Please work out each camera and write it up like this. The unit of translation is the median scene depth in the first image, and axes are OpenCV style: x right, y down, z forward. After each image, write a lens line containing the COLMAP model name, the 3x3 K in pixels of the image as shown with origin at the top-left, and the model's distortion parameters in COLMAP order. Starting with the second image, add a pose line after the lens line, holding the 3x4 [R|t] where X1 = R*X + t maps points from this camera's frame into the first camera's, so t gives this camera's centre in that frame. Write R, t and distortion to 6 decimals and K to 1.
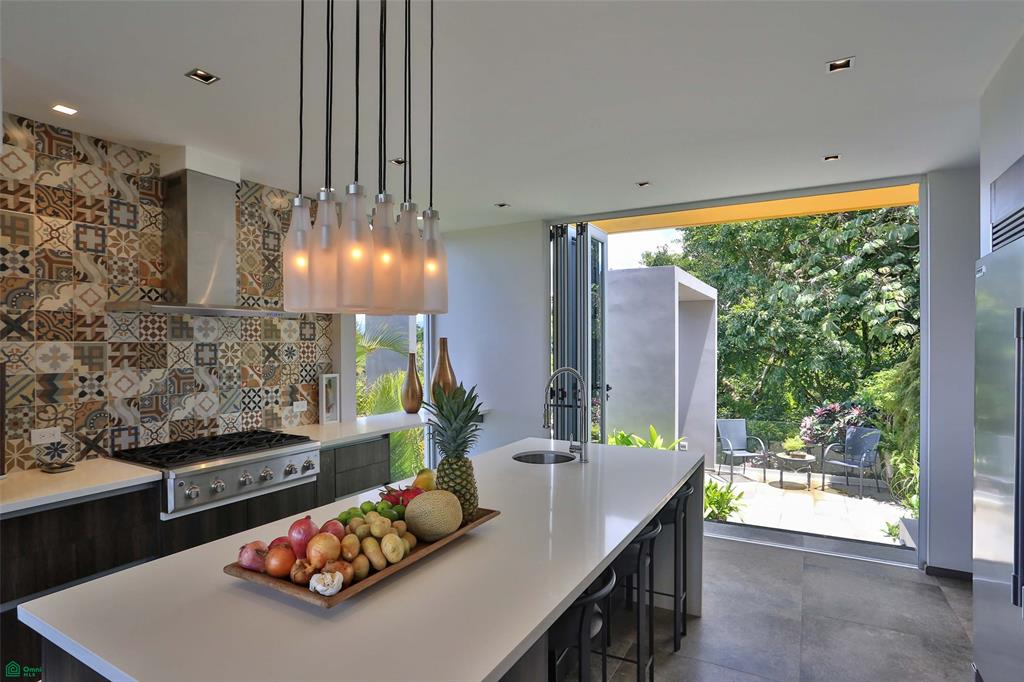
lens RADIAL K [[537.8, 0, 511.2], [0, 537.8, 344.7], [0, 0, 1]] dist [-0.054910, 0.031144]
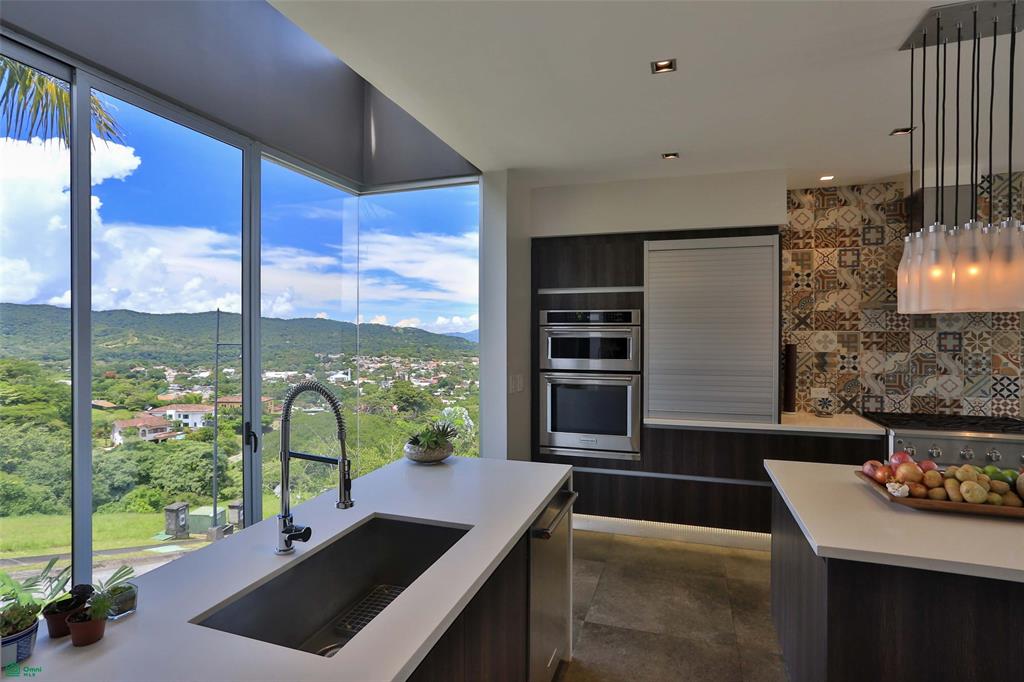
lens RADIAL K [[538.4, 0, 489.4], [0, 538.4, 339.9], [0, 0, 1]] dist [-0.059575, 0.032551]
pose [[0.164748, 0.011569, -0.986268, 0.423796], [-0.003417, 0.999932, 0.011158, 0.005420], [0.986330, 0.001531, 0.164776, -0.179077]]
